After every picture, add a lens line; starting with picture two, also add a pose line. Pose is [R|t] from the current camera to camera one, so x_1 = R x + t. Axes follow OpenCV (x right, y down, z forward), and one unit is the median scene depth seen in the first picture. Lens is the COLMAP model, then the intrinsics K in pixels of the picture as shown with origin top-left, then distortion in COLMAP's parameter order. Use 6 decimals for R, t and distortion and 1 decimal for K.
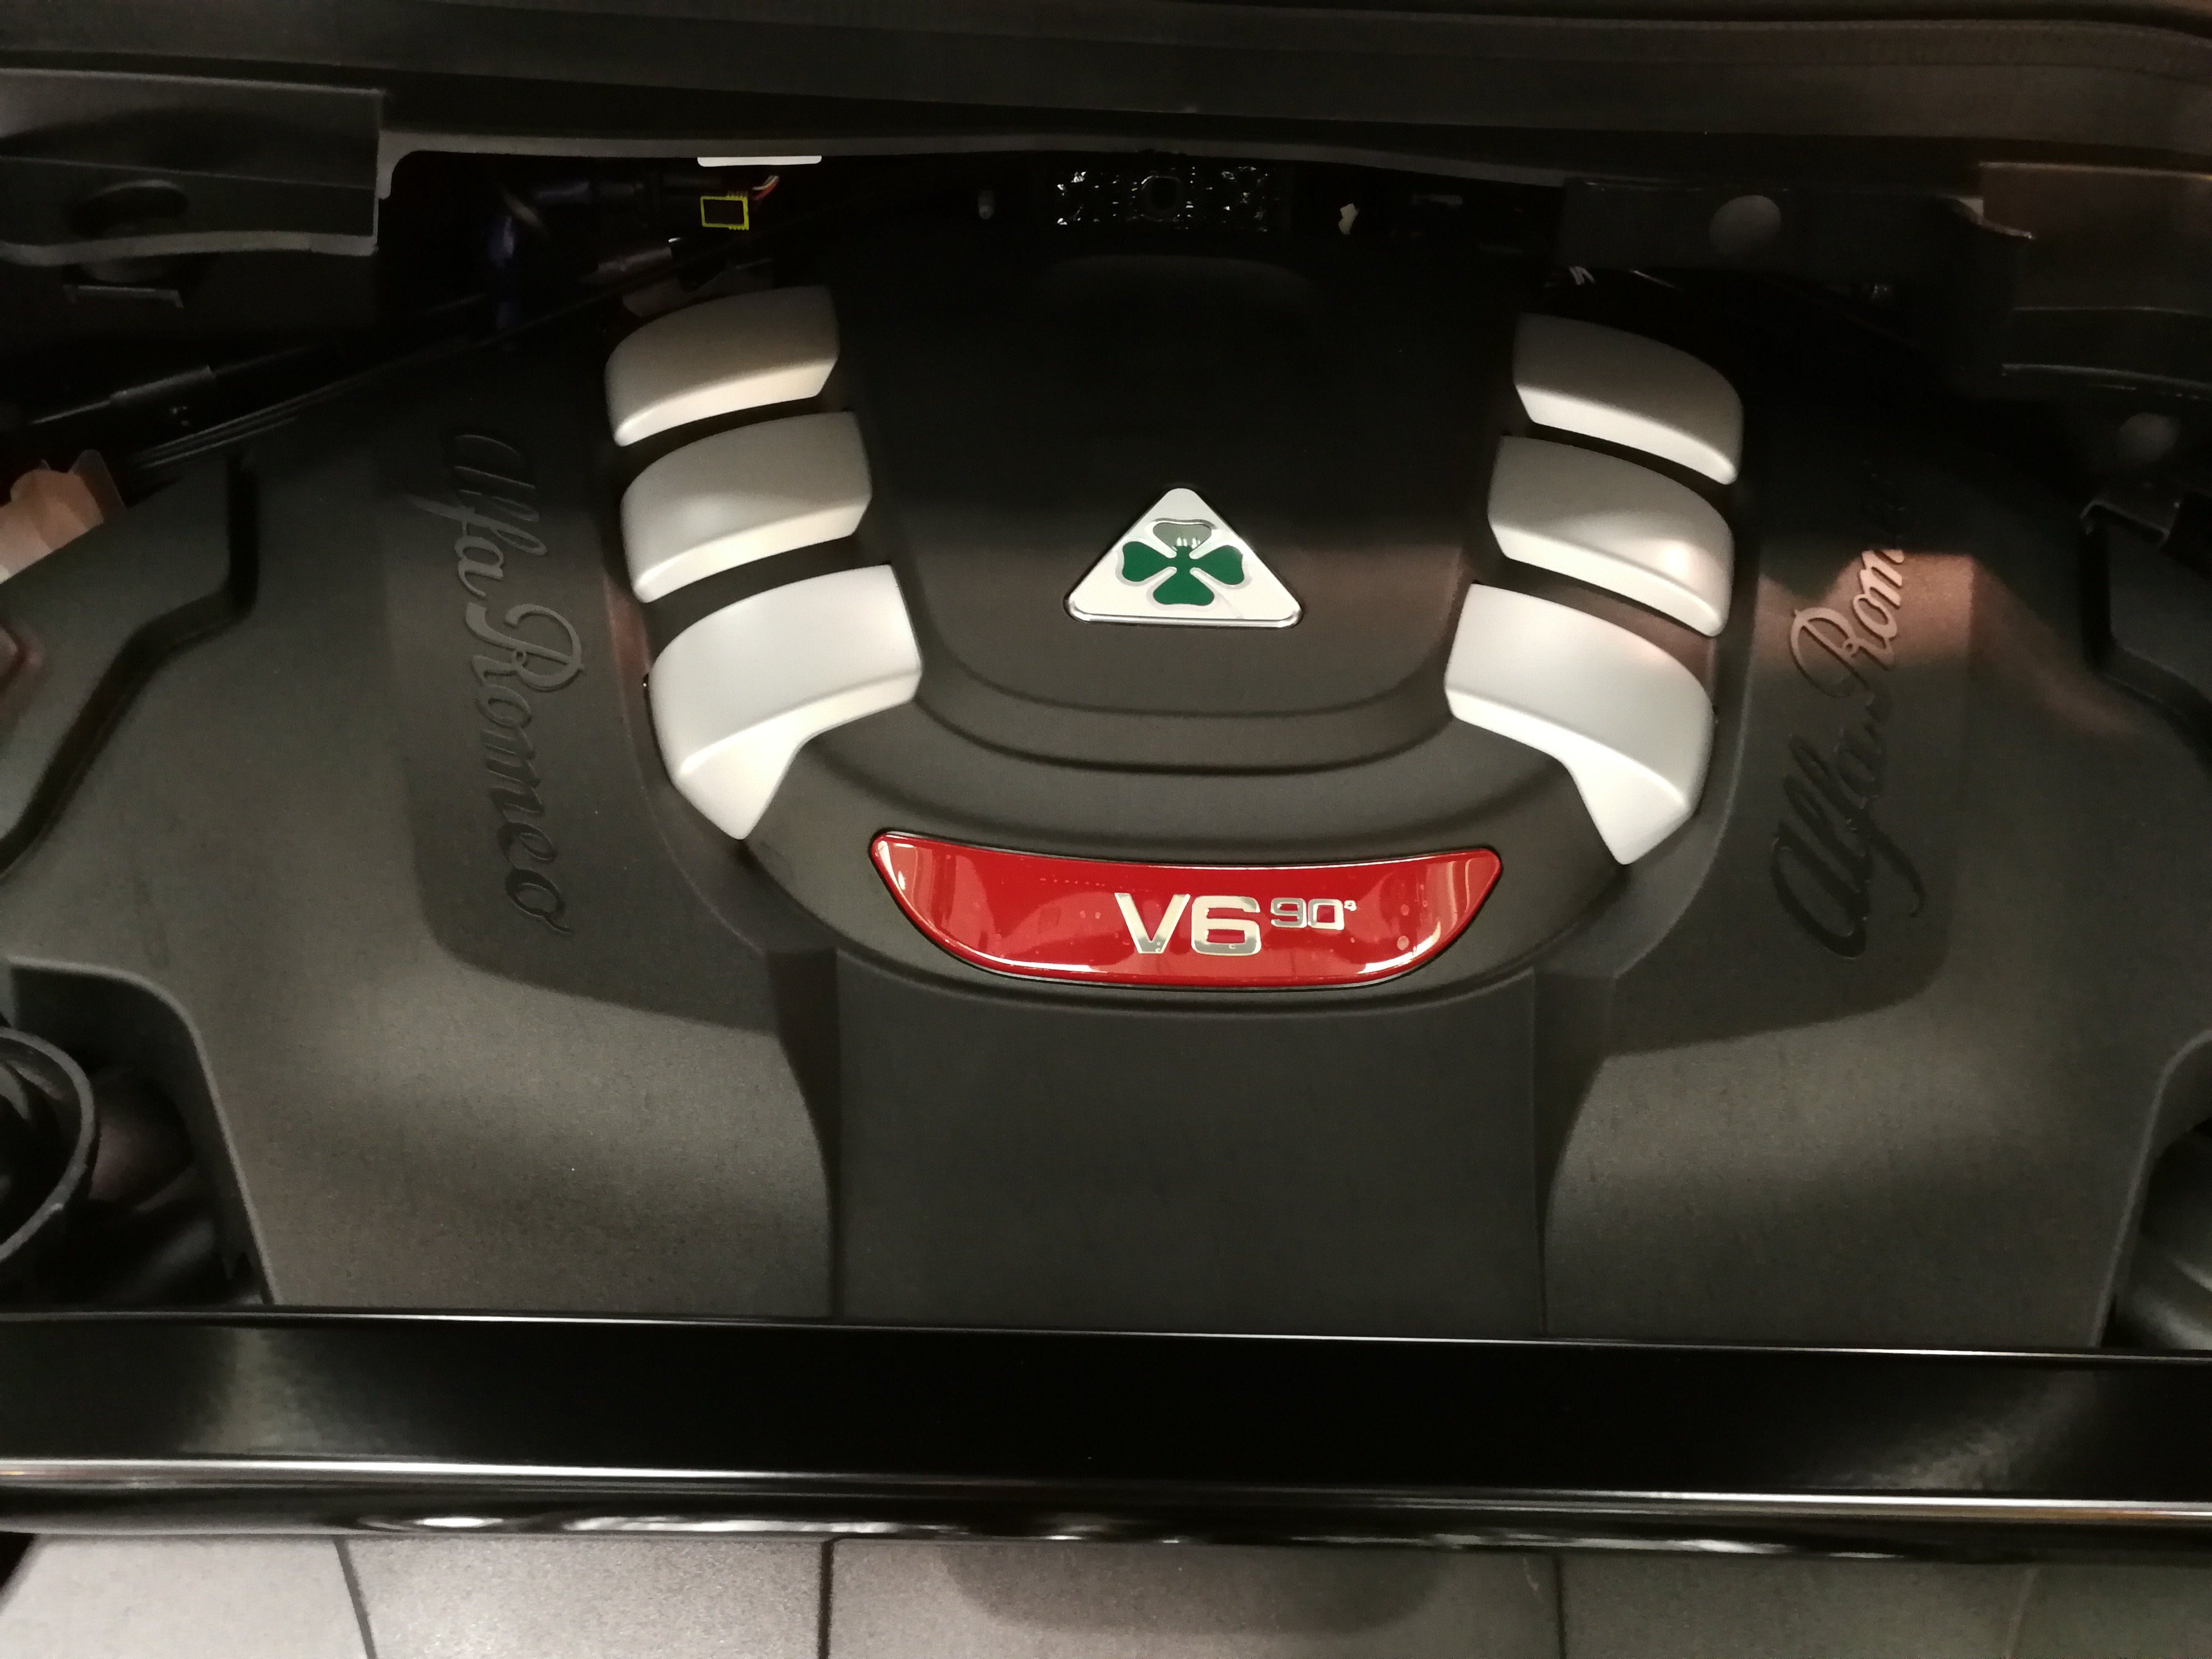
lens RADIAL K [[1780.8, 0, 1111.2], [0, 1780.8, 826.5], [0, 0, 1]] dist [0.058903, -0.065166]
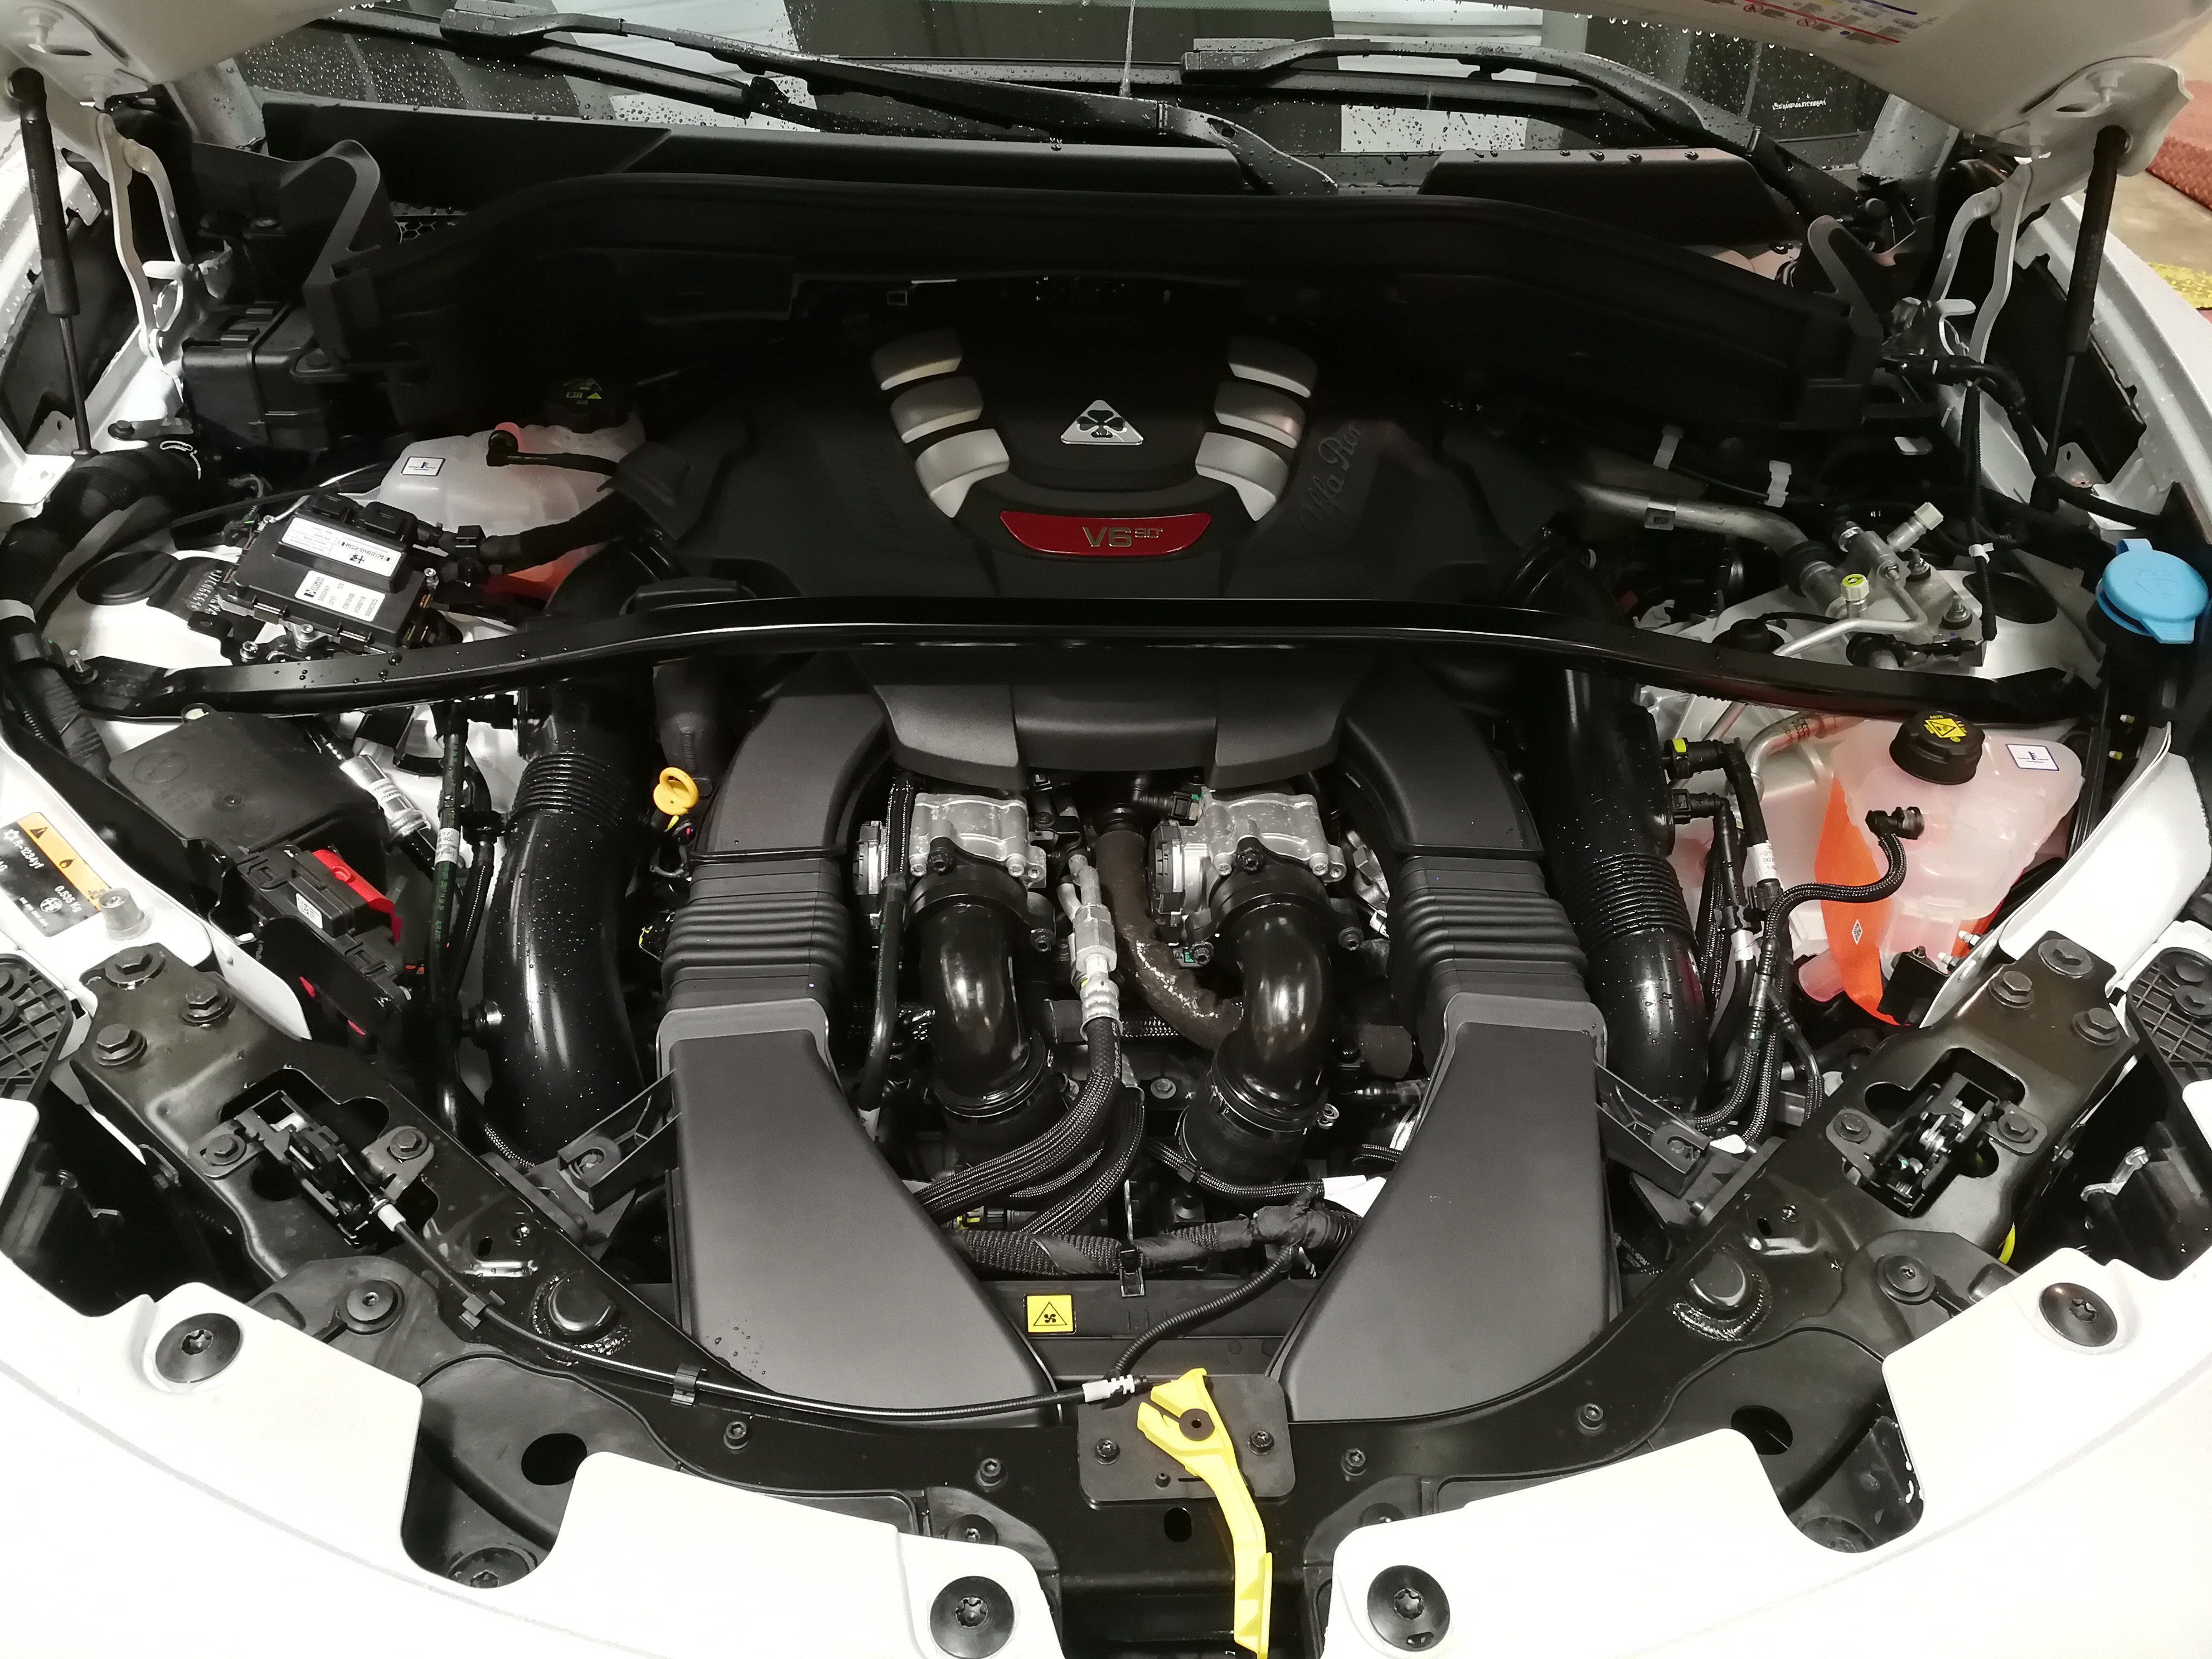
lens RADIAL K [[1780.8, 0, 1111.2], [0, 1780.8, 826.5], [0, 0, 1]] dist [0.058903, -0.065166]
pose [[0.998409, -0.030604, 0.047359, -0.091513], [0.031776, 0.999202, -0.024194, 0.525767], [-0.046581, 0.025660, 0.998585, -1.696750]]
